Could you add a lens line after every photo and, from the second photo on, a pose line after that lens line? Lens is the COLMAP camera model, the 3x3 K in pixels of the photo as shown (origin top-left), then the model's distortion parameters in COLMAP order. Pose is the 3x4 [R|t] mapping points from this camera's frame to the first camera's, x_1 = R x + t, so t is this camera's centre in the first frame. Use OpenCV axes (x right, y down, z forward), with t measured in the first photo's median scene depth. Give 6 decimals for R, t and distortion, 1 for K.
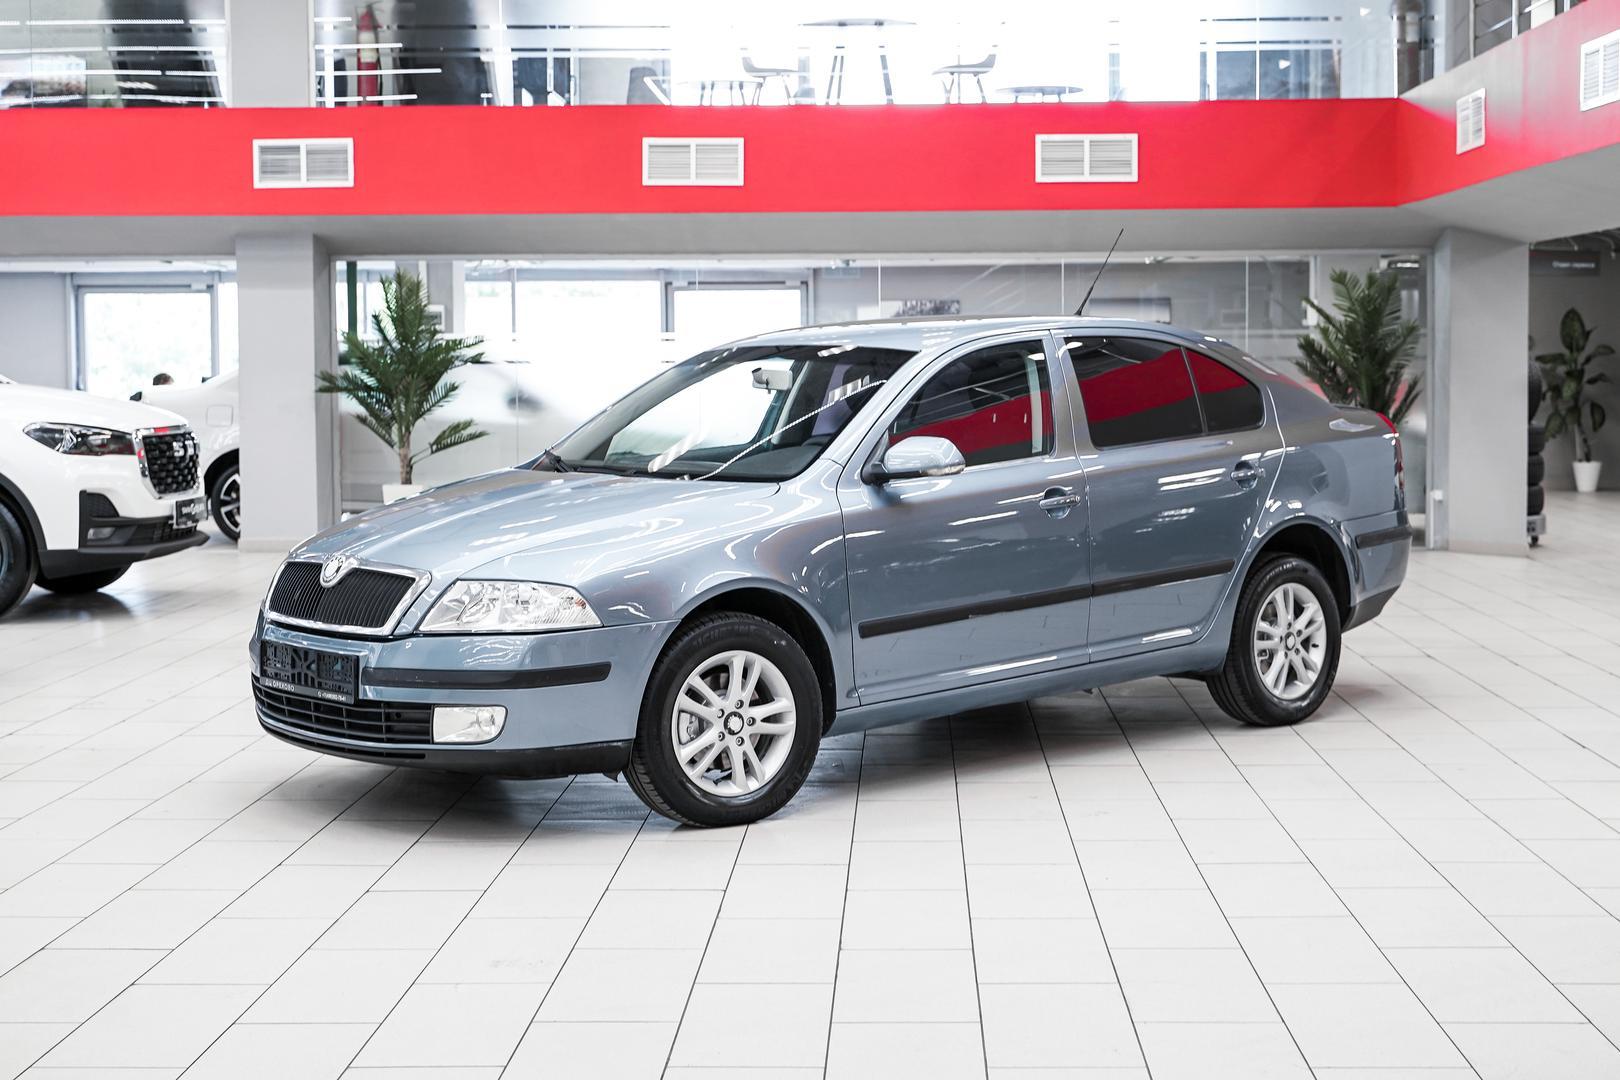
lens RADIAL K [[1959.5, 0, 844.4], [0, 1959.5, 510.3], [0, 0, 1]] dist [0.044384, 0.000000]
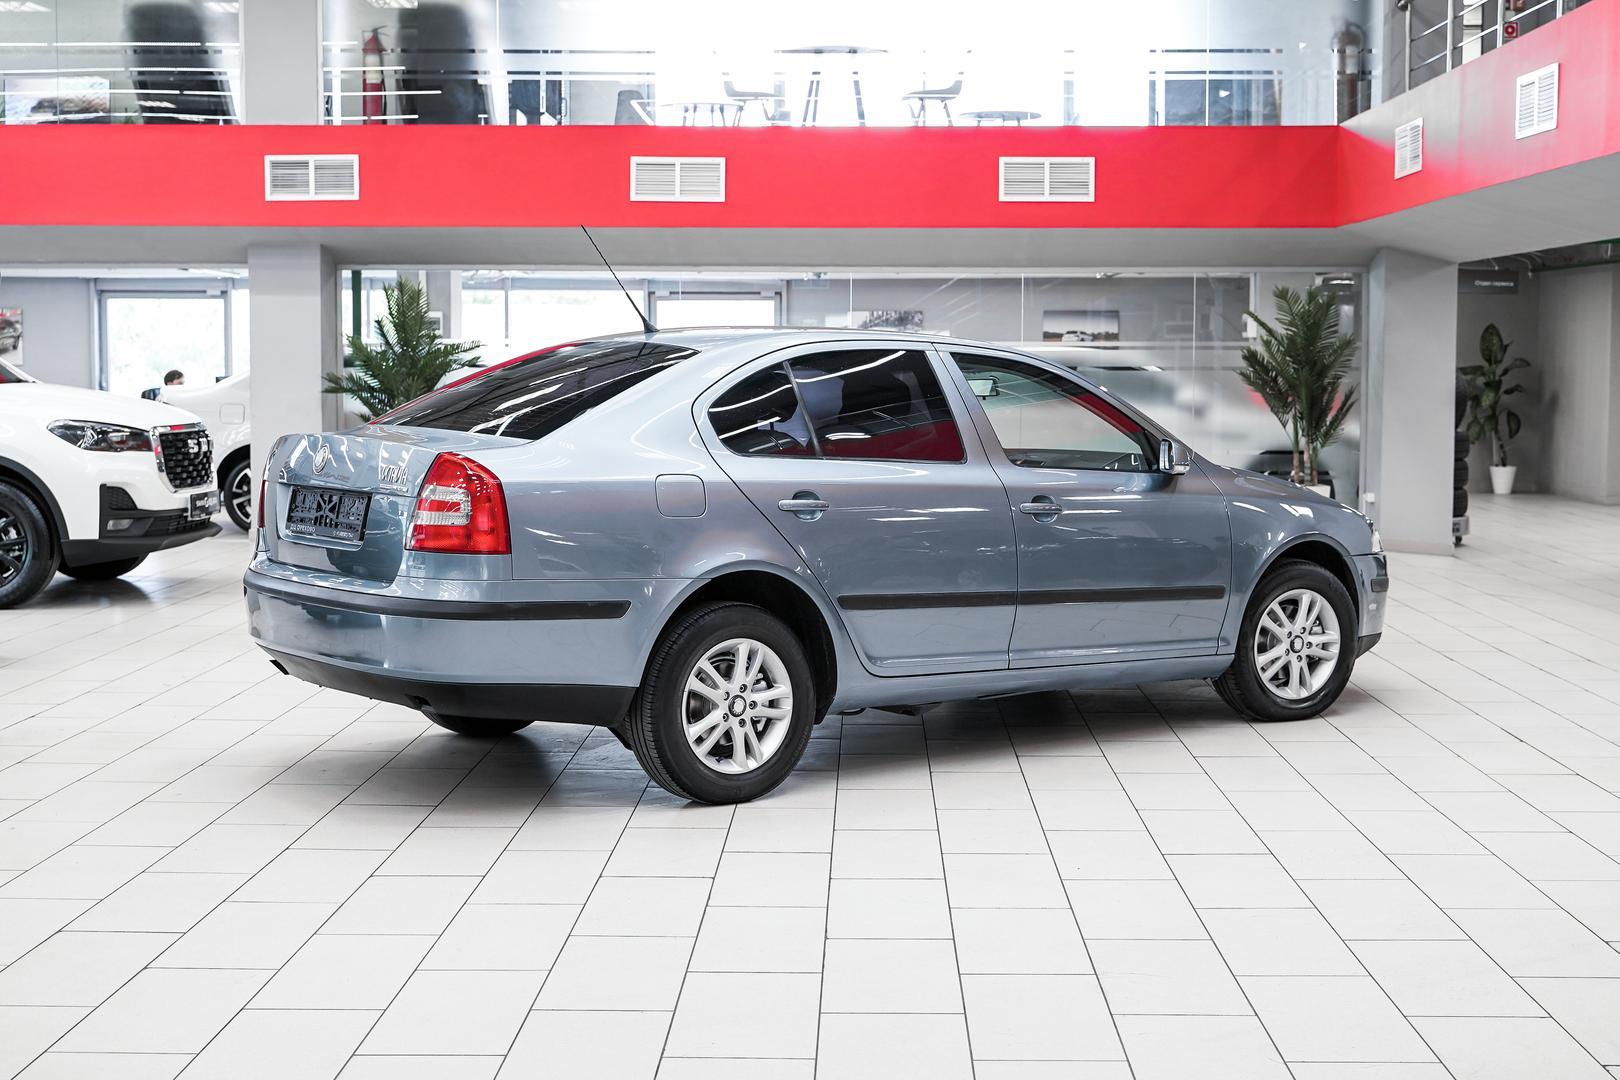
lens RADIAL K [[1643.3, 0, 771.7], [0, 1643.3, 498.5], [0, 0, 1]] dist [0.024686, 0.000000]
pose [[0.999941, 0.007954, 0.007383, -0.030850], [-0.008050, 0.999883, 0.012979, -0.016100], [-0.007279, -0.013038, 0.999889, 0.103315]]
